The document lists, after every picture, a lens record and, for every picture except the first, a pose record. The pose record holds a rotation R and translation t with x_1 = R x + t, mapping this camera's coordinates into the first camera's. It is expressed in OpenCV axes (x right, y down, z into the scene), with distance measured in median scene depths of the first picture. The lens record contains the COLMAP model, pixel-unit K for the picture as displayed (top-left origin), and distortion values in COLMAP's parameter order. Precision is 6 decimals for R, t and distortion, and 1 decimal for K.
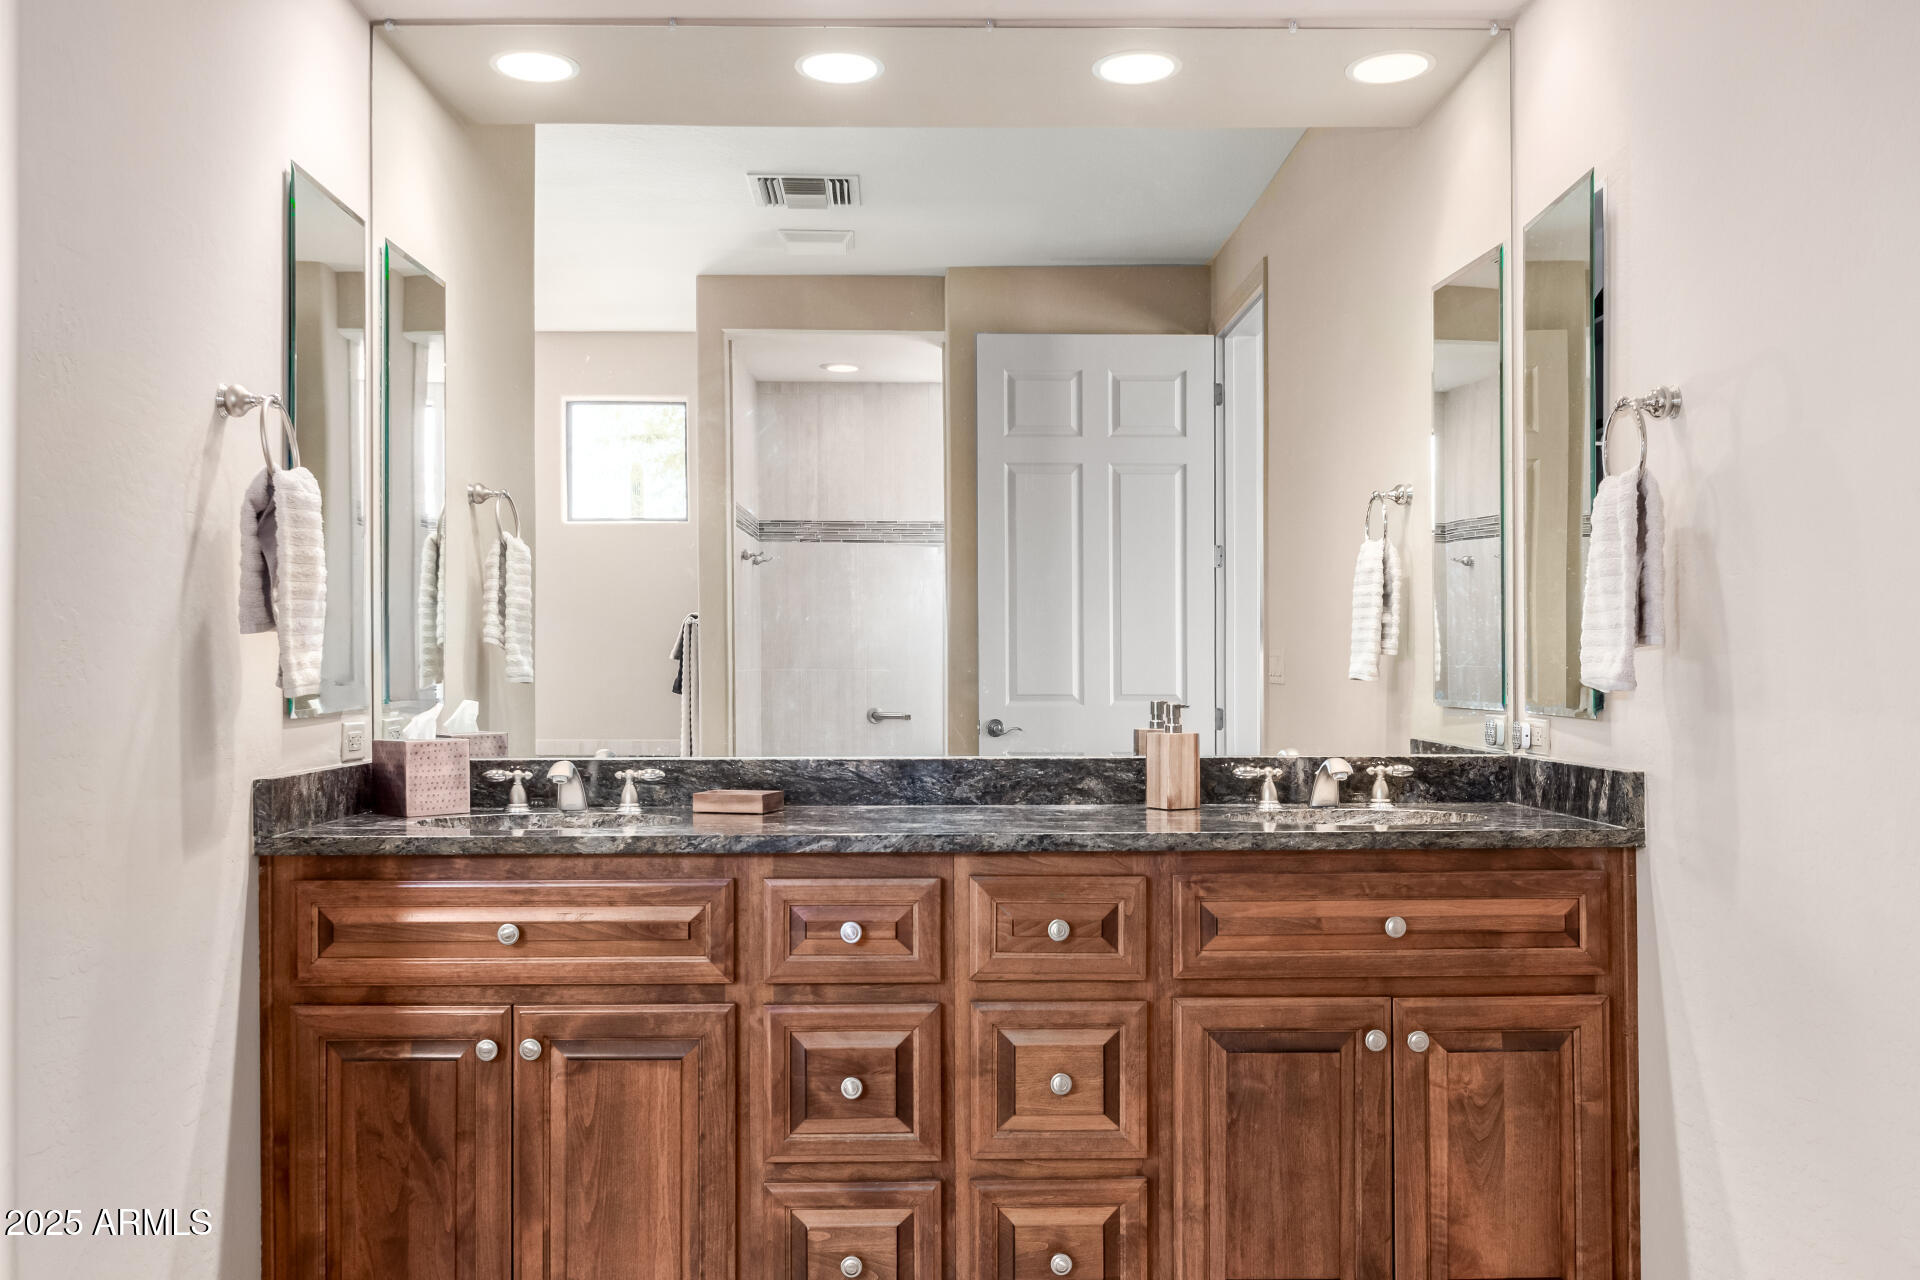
lens RADIAL K [[1673.4, 0, 958.3], [0, 1673.4, 646.2], [0, 0, 1]] dist [-0.005243, -0.002940]
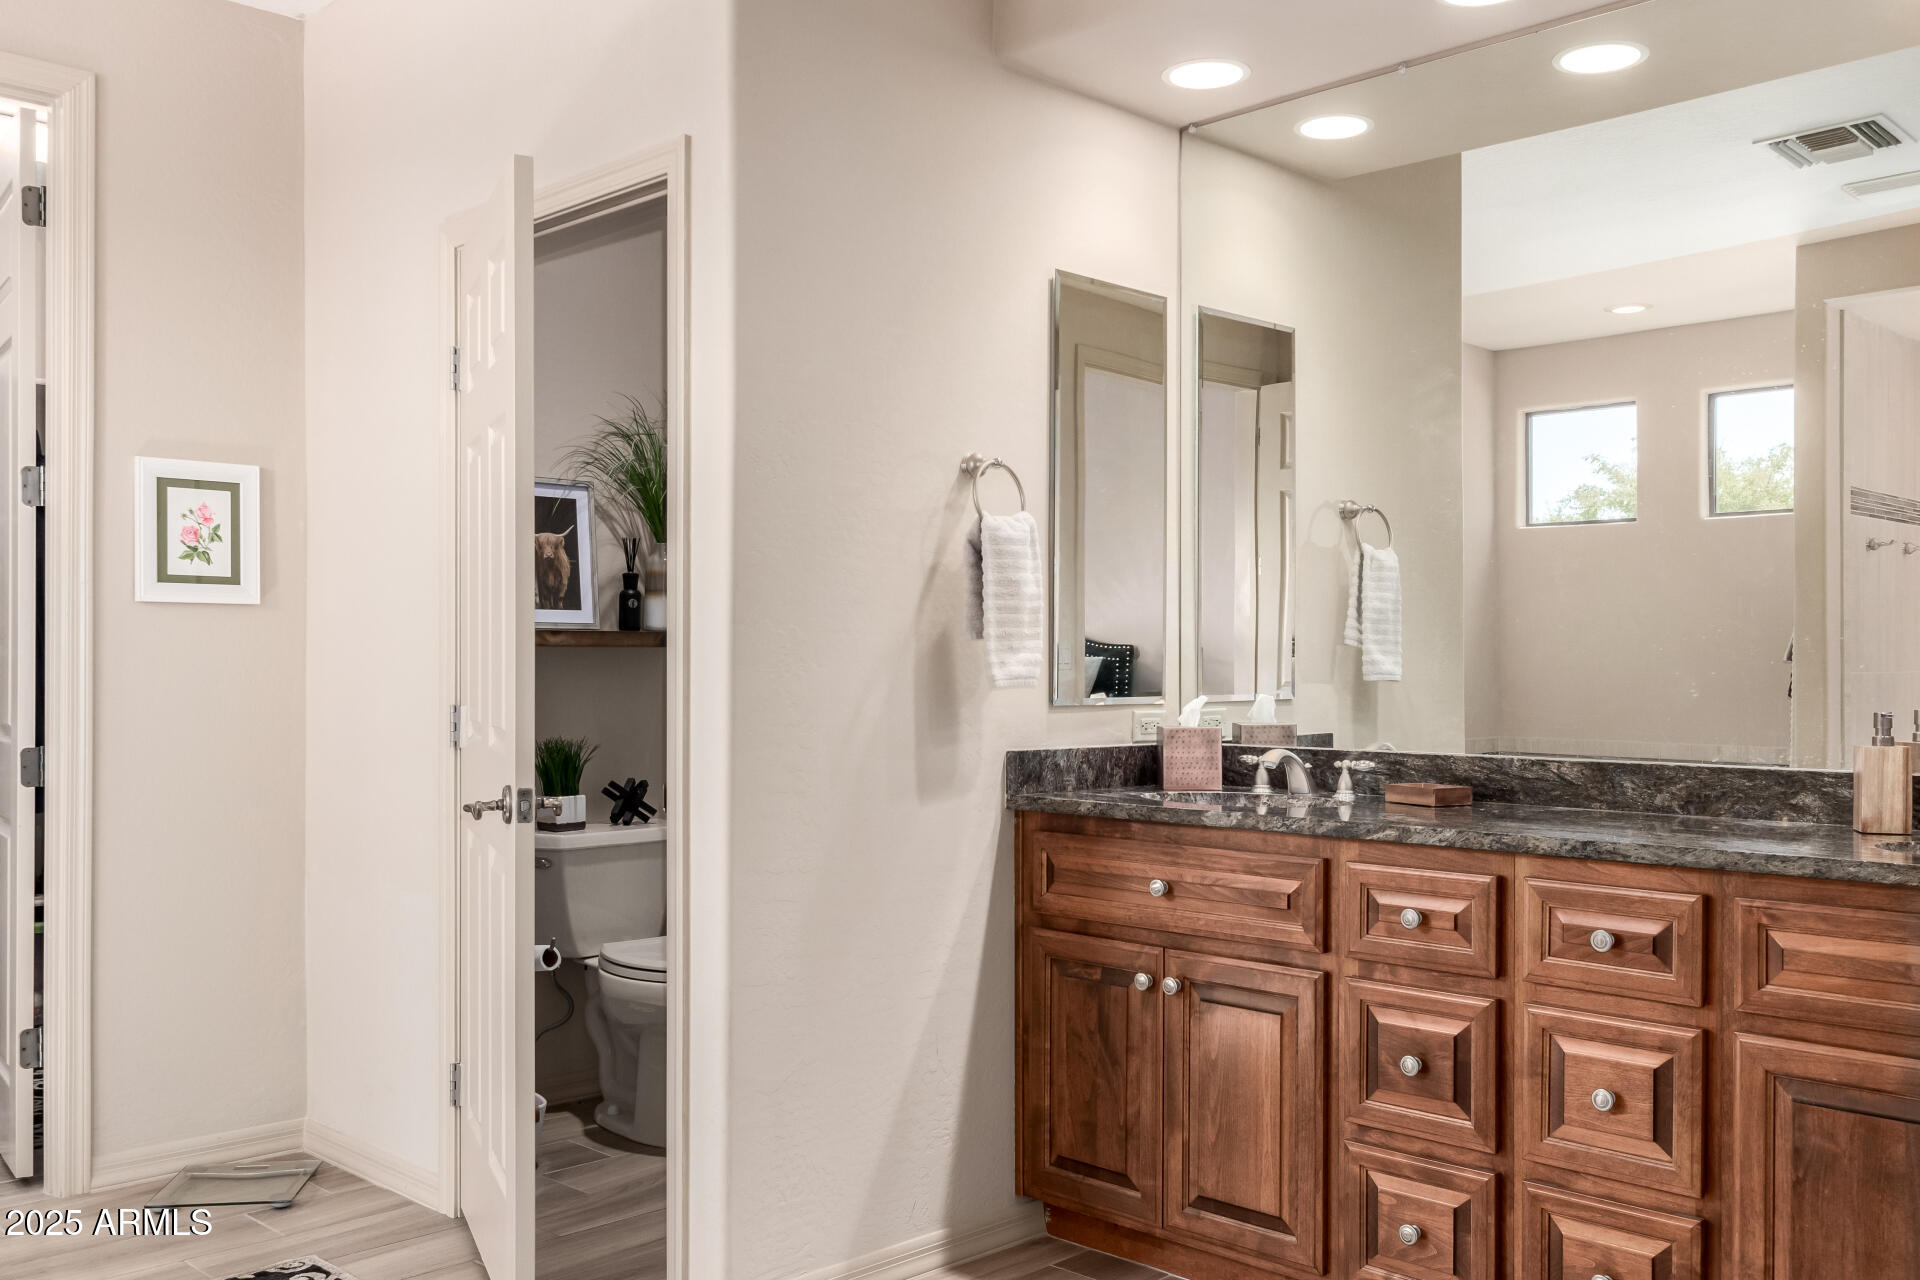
lens RADIAL K [[1673.4, 0, 958.3], [0, 1673.4, 646.2], [0, 0, 1]] dist [-0.005243, -0.002940]
pose [[0.693182, -0.003683, -0.720753, 0.495651], [0.004114, 0.999991, -0.001154, -0.001027], [0.720751, -0.002165, 0.693191, 0.061811]]
